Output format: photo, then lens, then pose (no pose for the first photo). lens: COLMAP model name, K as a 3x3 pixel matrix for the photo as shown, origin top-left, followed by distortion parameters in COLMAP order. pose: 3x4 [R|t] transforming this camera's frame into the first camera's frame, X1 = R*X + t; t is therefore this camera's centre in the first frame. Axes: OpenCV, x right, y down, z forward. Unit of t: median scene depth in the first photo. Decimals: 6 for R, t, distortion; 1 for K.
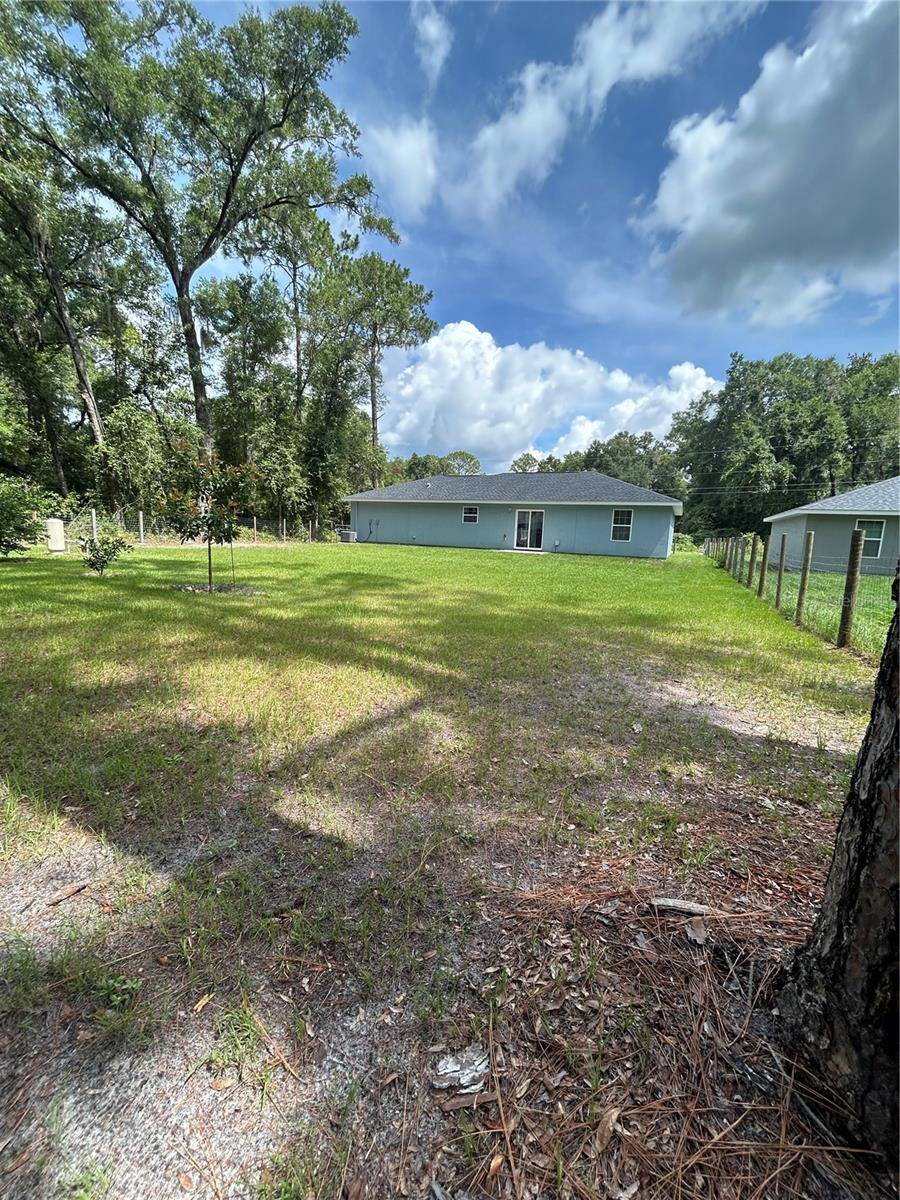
lens RADIAL K [[483.9, 0, 446.7], [0, 483.9, 602.2], [0, 0, 1]] dist [0.002667, -0.000059]
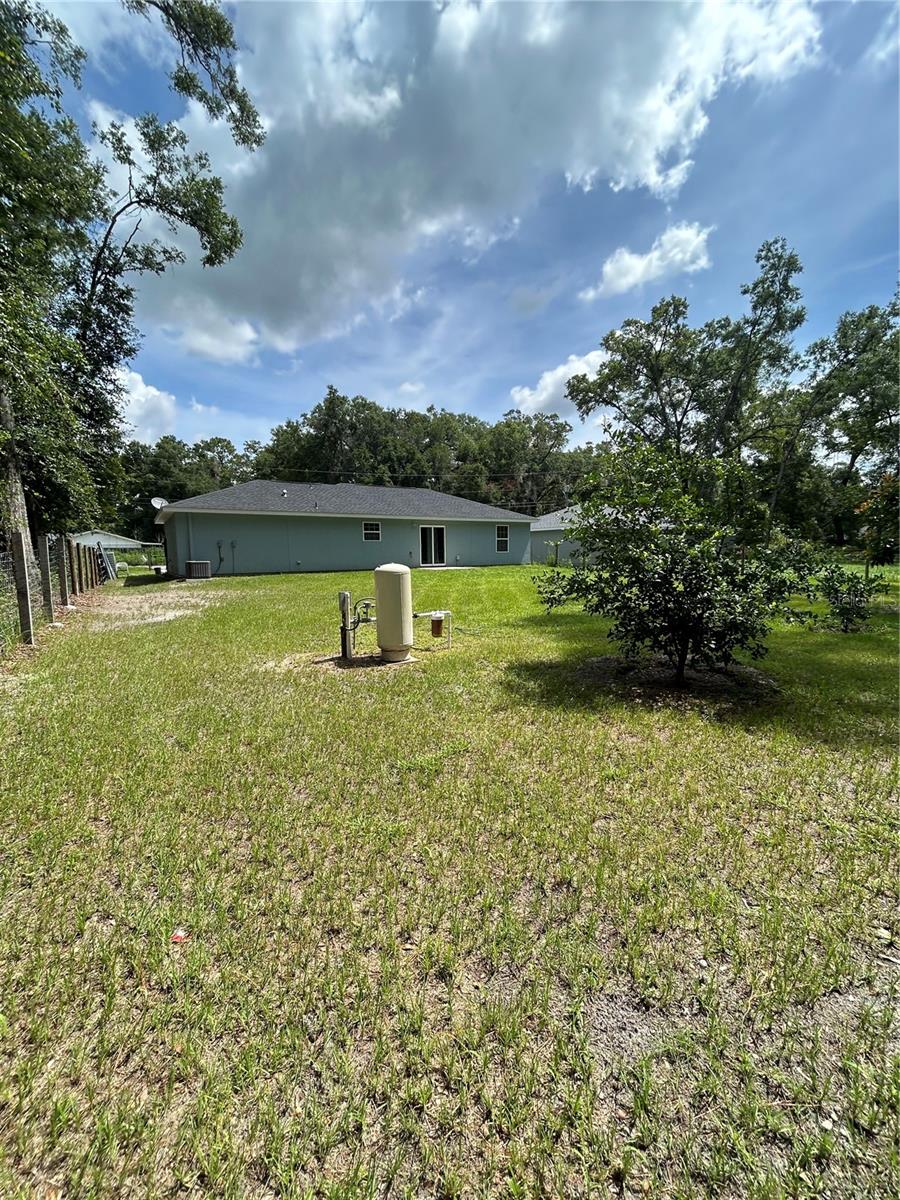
lens RADIAL K [[483.9, 0, 449.5], [0, 483.9, 597.5], [0, 0, 1]] dist [0.002667, -0.000059]
pose [[0.503646, -0.131469, 0.853848, -0.675355], [0.157332, 0.985783, 0.058981, -0.099047], [-0.849463, 0.104632, 0.517170, 0.470985]]
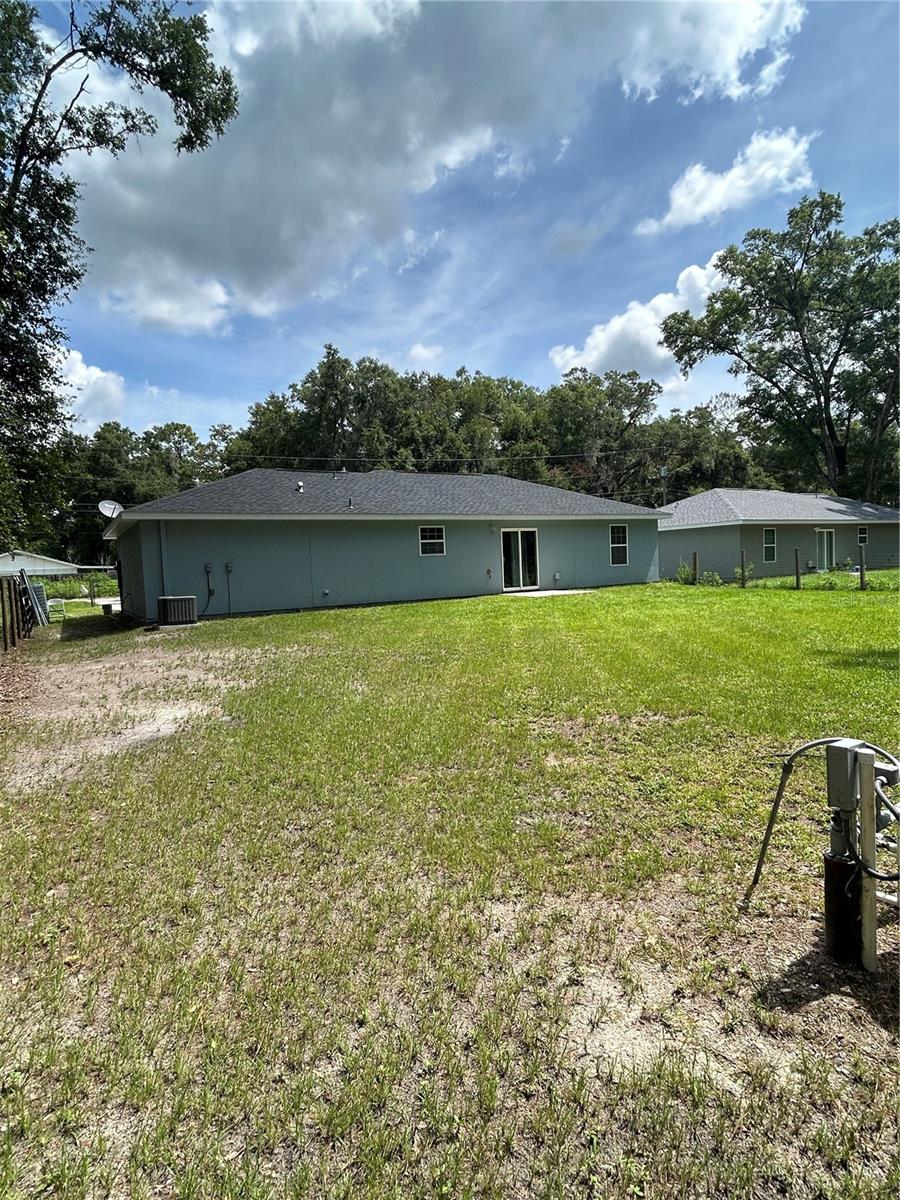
lens RADIAL K [[641.2, 0, 447.5], [0, 641.2, 594.0], [0, 0, 1]] dist [0.003878, -0.000405]
pose [[0.532381, -0.105280, 0.839933, -0.608546], [0.186082, 0.982520, 0.005207, -0.127437], [-0.825799, 0.153525, 0.542666, 0.624642]]
